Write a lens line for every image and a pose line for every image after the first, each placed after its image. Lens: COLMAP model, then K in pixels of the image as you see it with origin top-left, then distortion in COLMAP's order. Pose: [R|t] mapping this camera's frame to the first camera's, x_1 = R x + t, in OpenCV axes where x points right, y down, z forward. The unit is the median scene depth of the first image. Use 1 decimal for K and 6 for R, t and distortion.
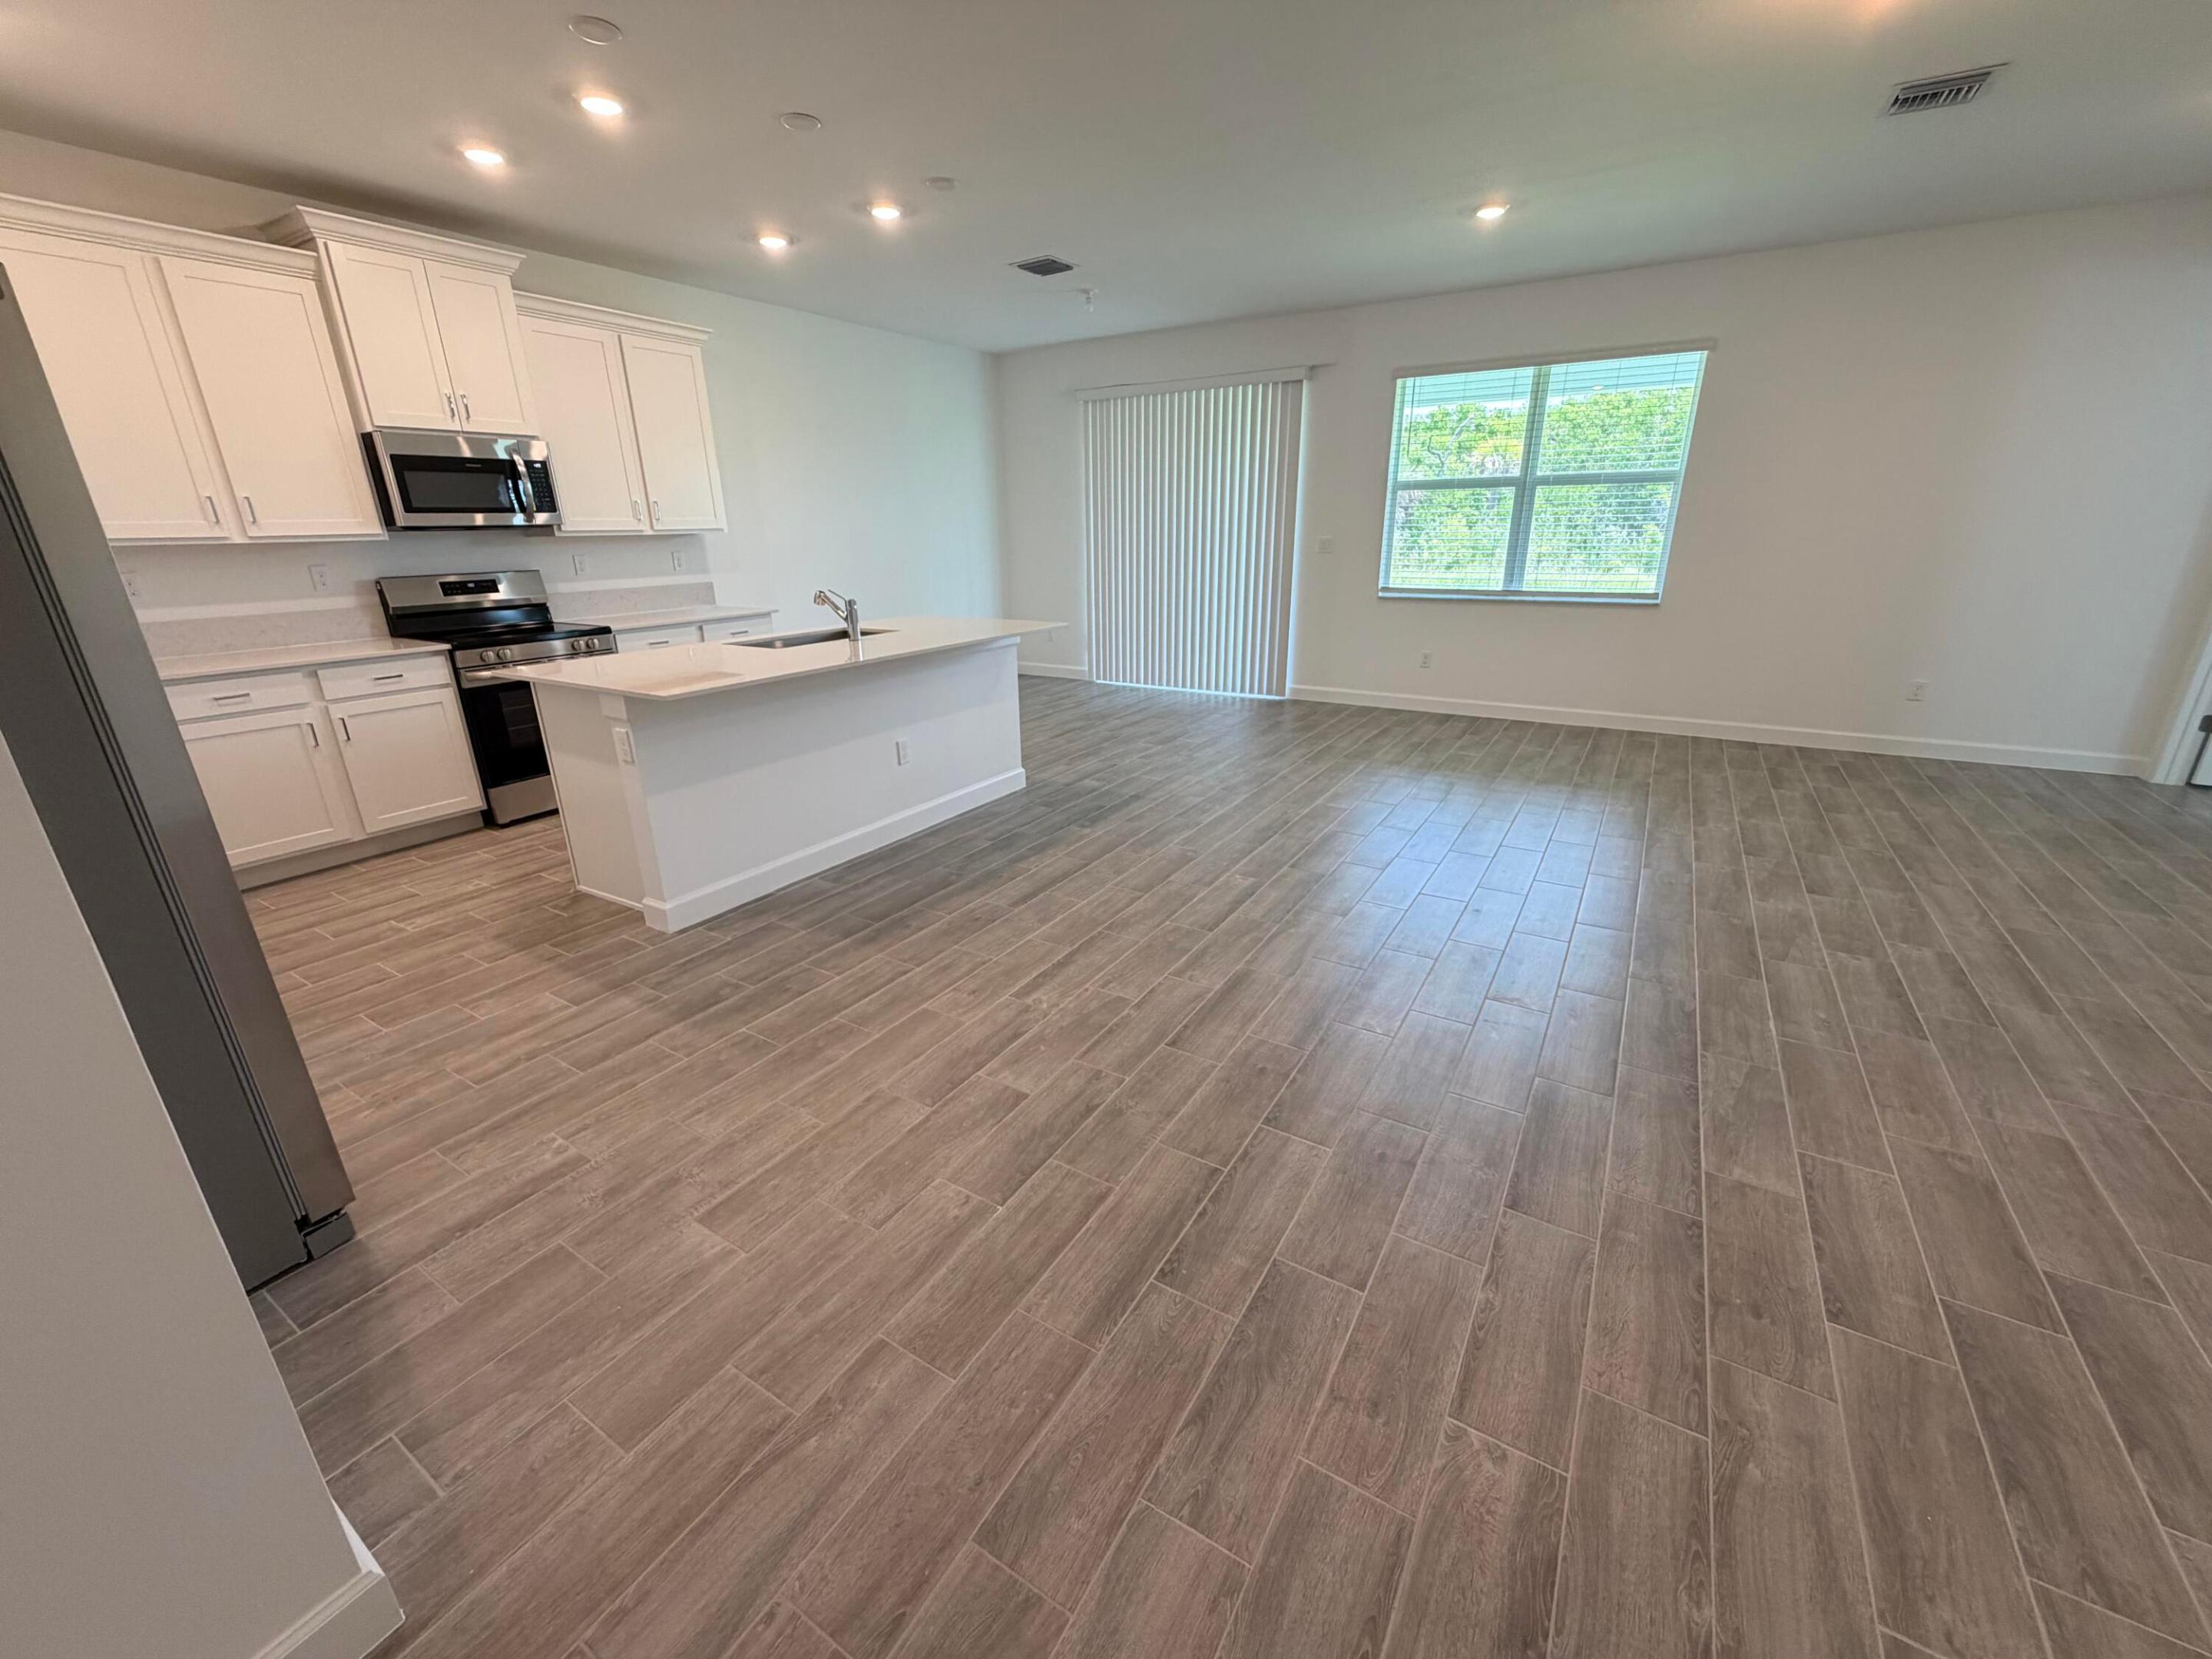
lens RADIAL K [[881.8, 0, 1096.9], [0, 881.8, 833.8], [0, 0, 1]] dist [-0.000365, 0.000166]
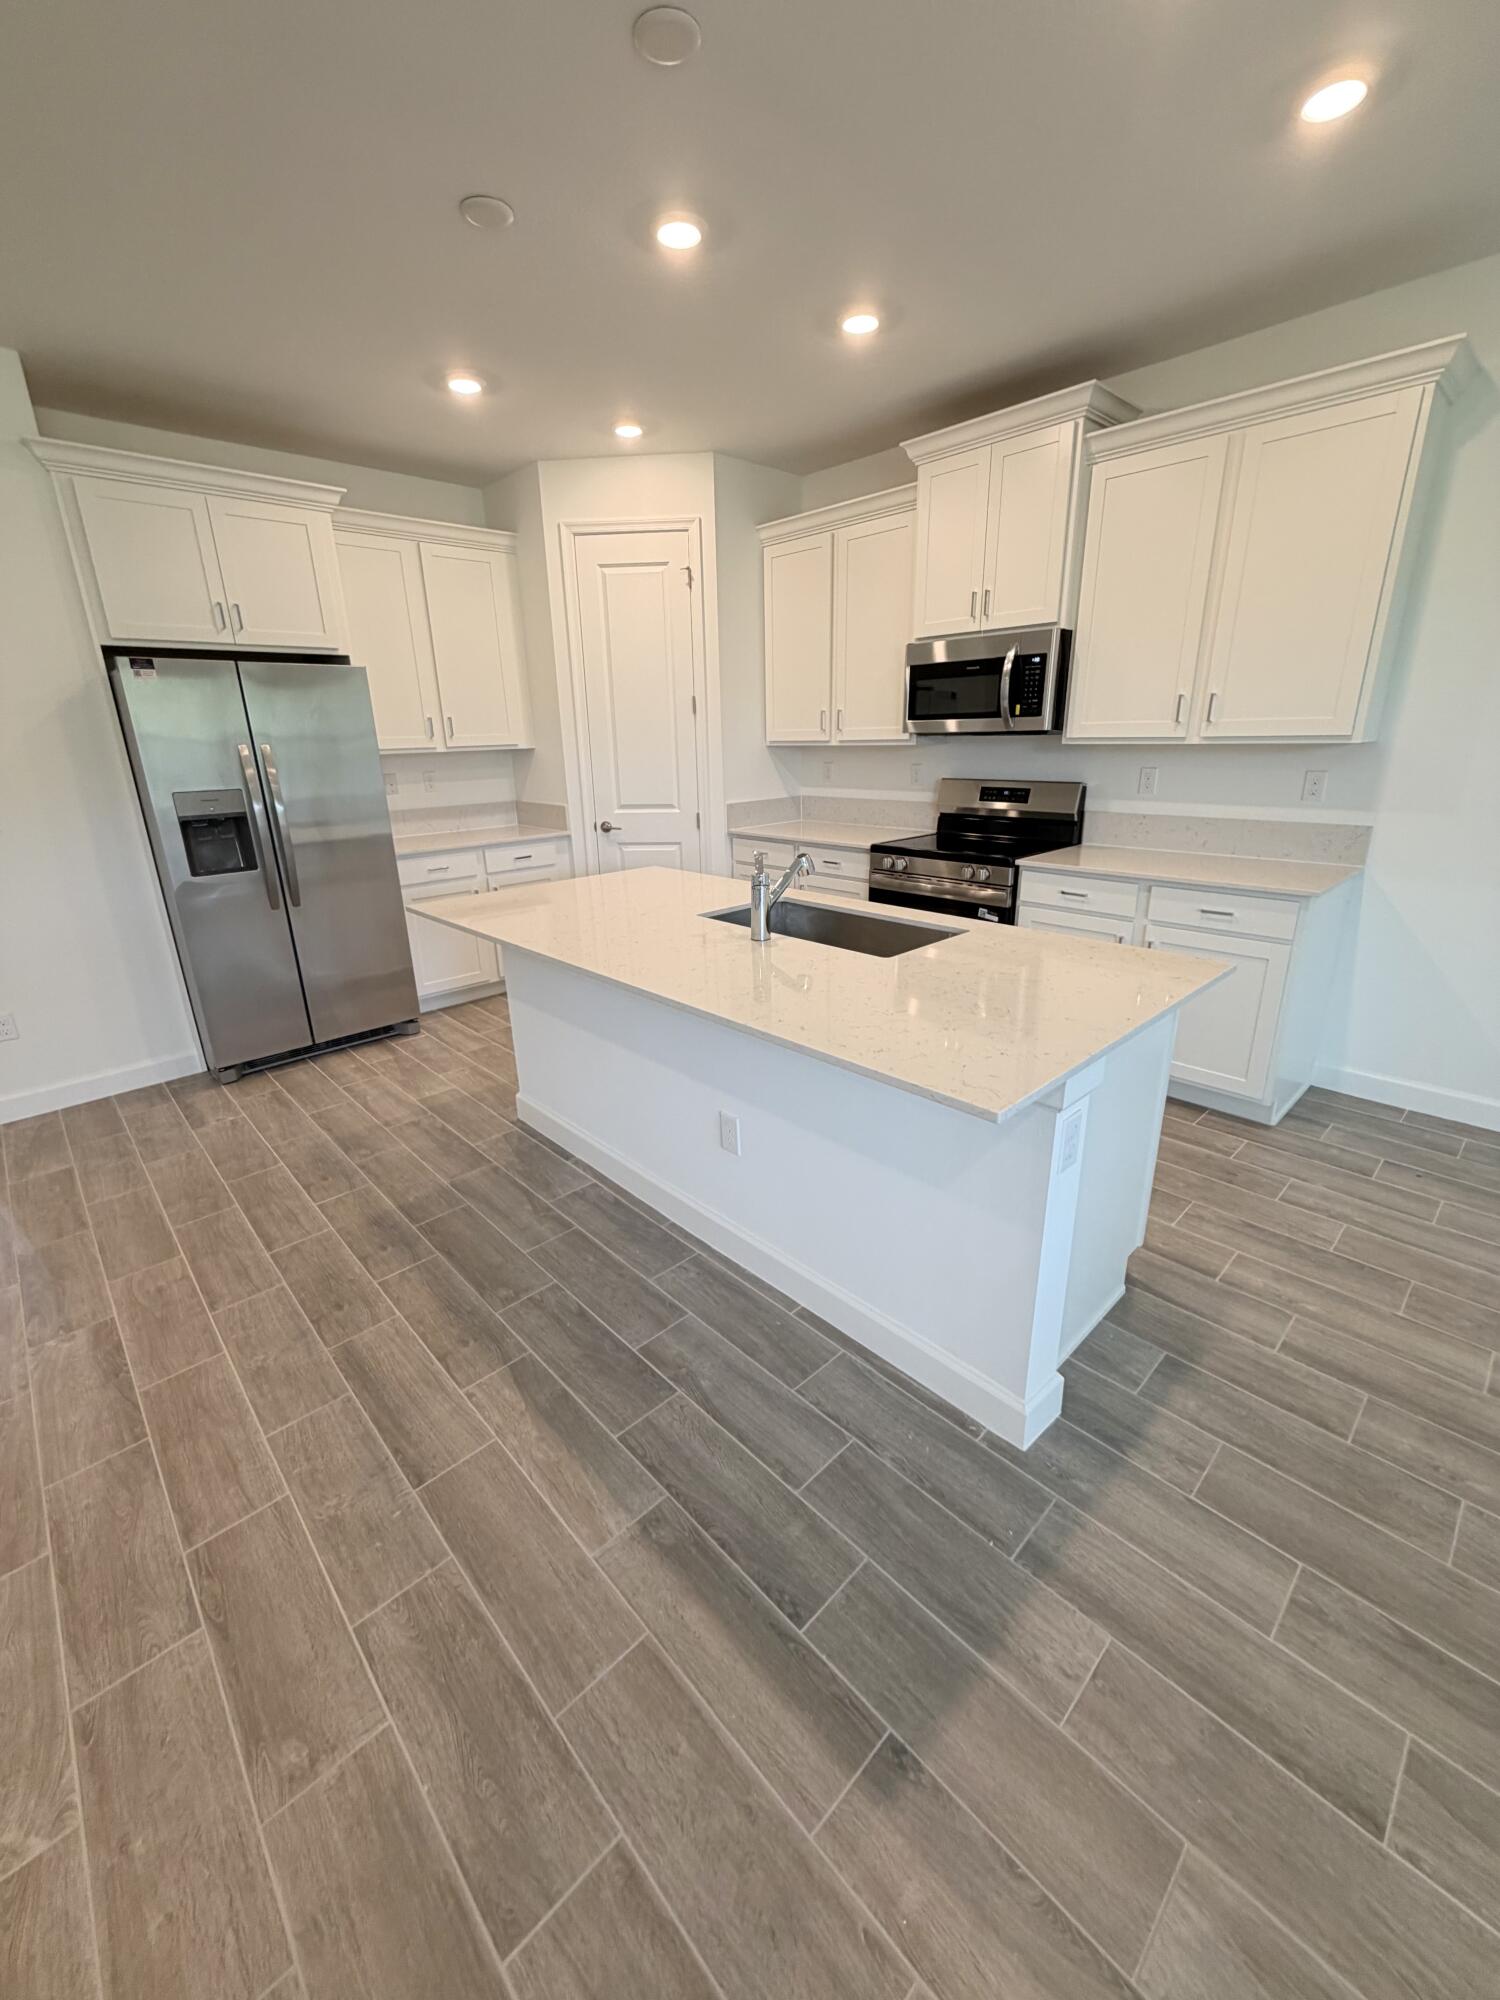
lens RADIAL K [[797.3, 0, 747.2], [0, 797.3, 993.2], [0, 0, 1]] dist [-0.000365, 0.000166]
pose [[-0.251323, 0.323215, -0.912342, 0.263510], [-0.297024, 0.871362, 0.390518, -0.433035], [0.921202, 0.369133, -0.122990, 1.162289]]
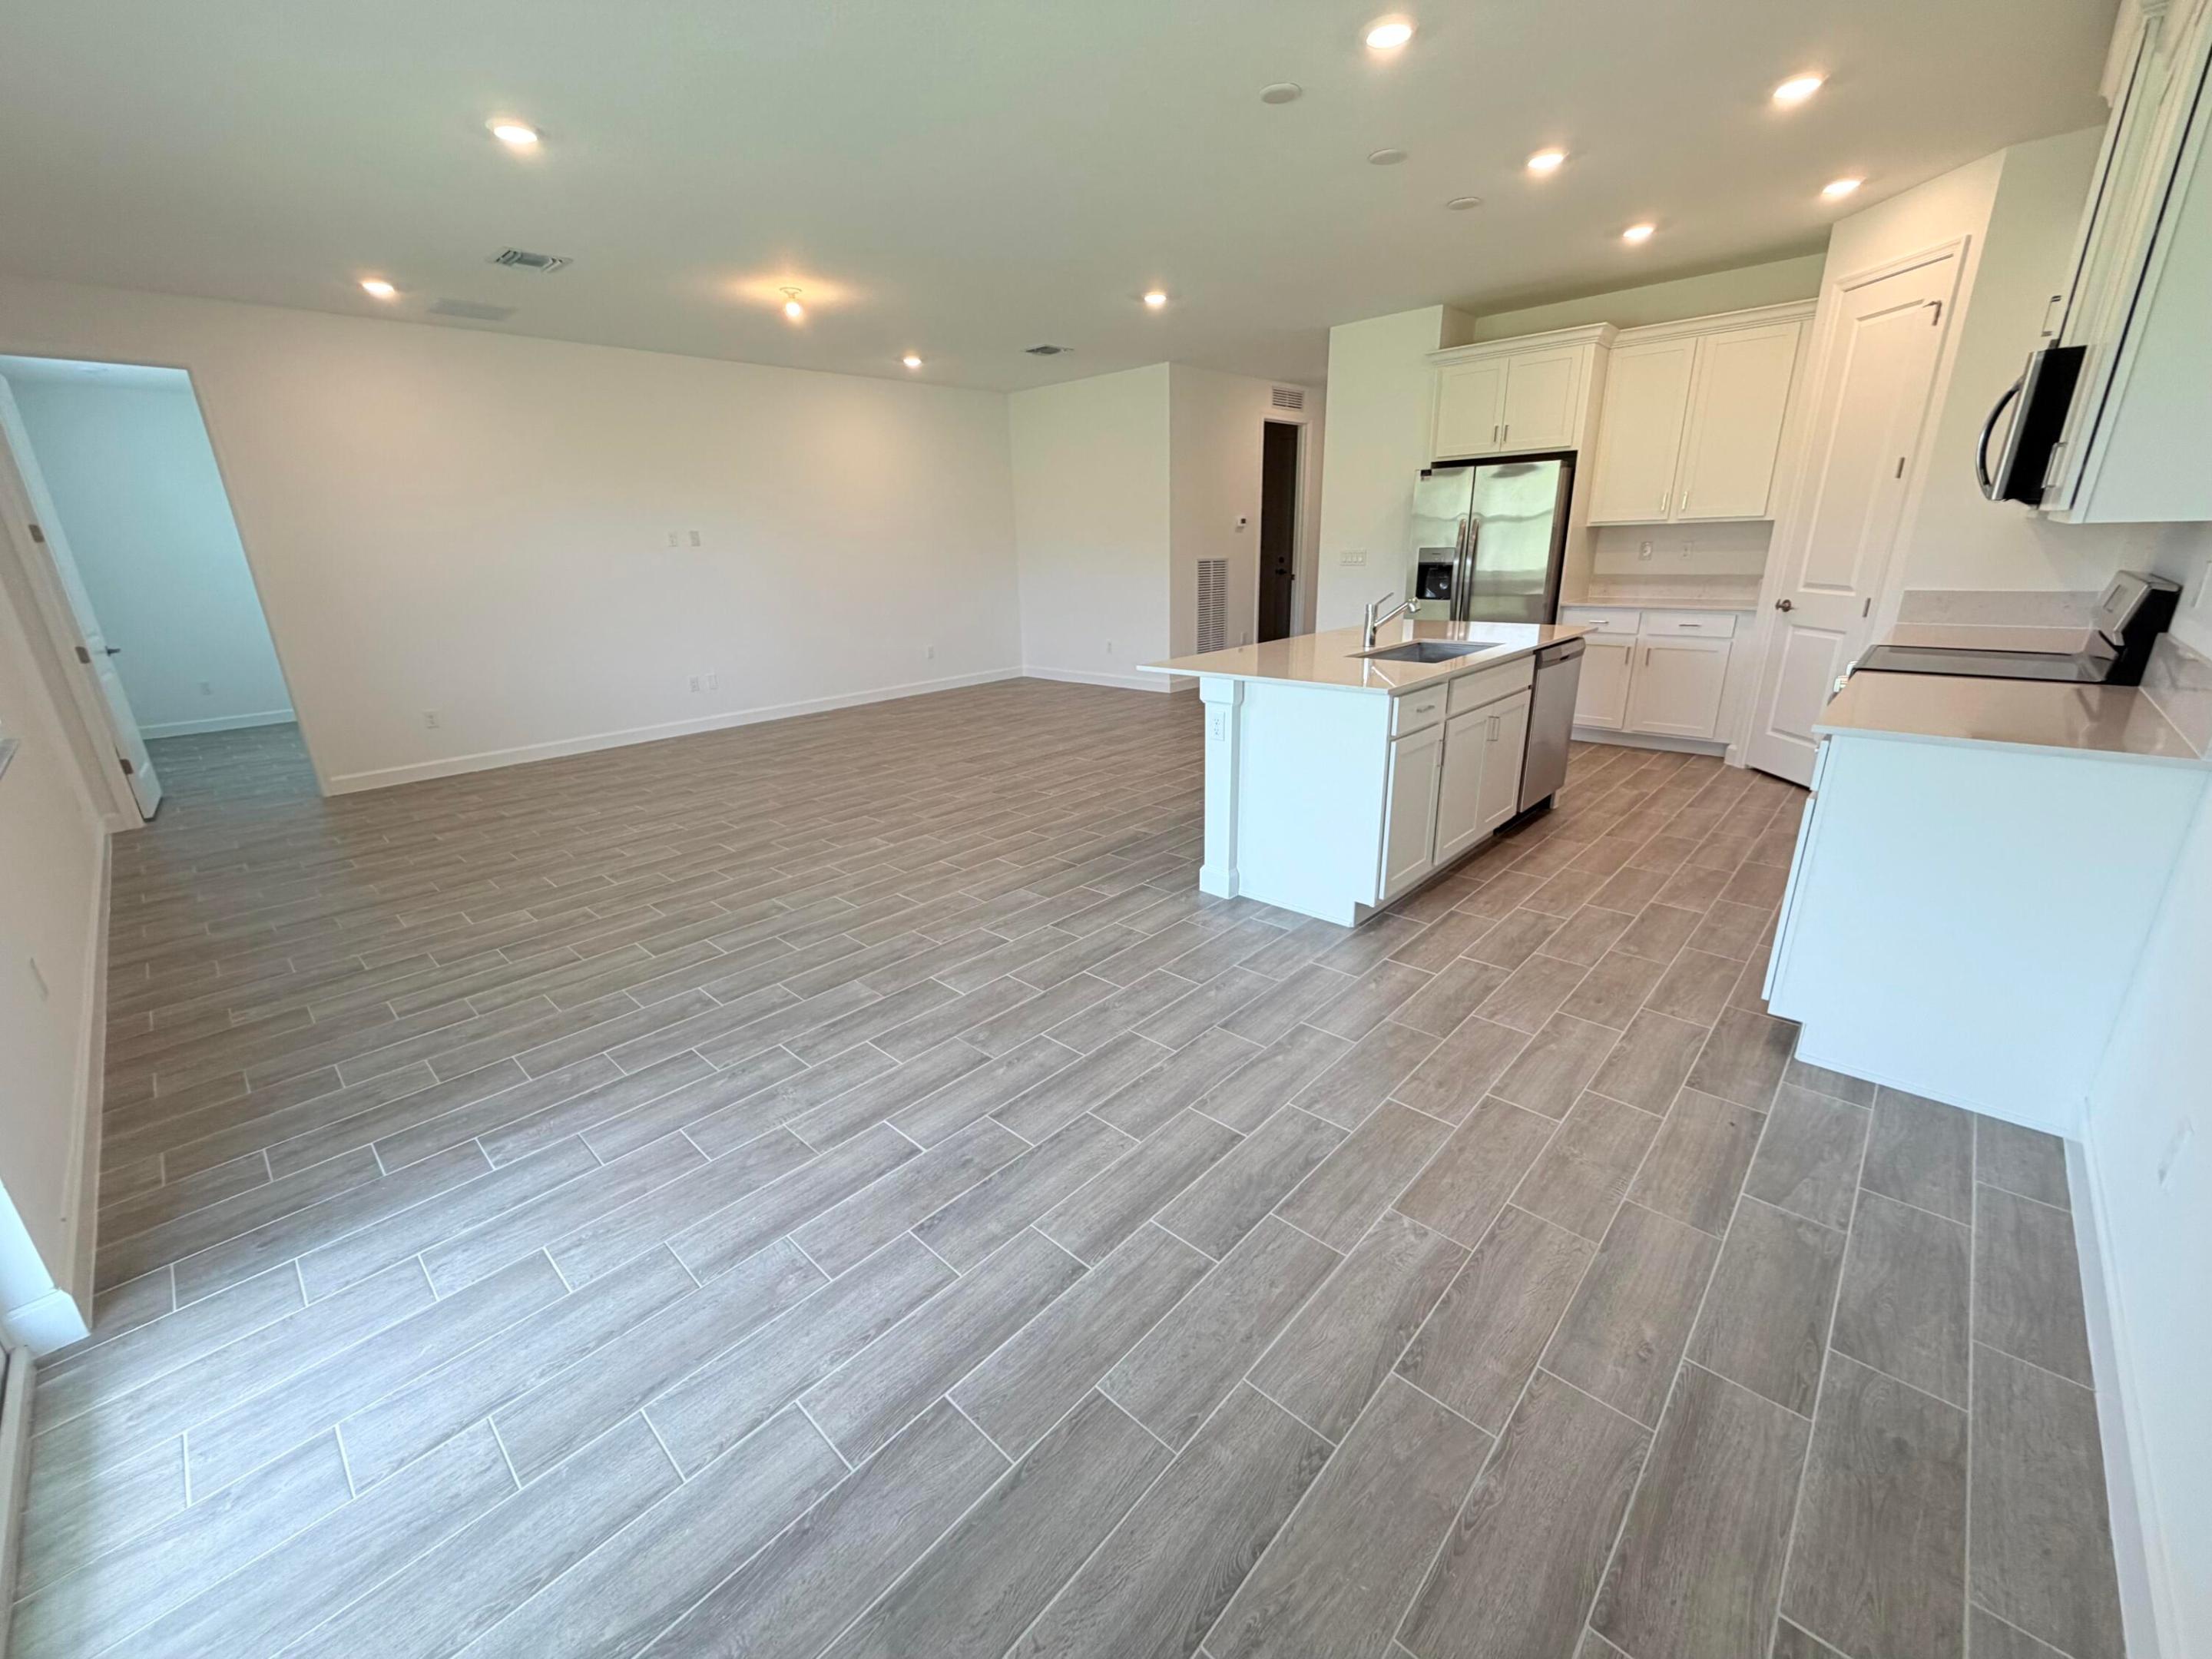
lens RADIAL K [[881.8, 0, 1096.9], [0, 881.8, 833.8], [0, 0, 1]] dist [-0.000365, 0.000166]
pose [[-0.979118, -0.020490, 0.202256, -0.195208], [0.108457, 0.788841, 0.604953, -0.738664], [-0.171943, 0.614256, -0.770146, 2.098526]]
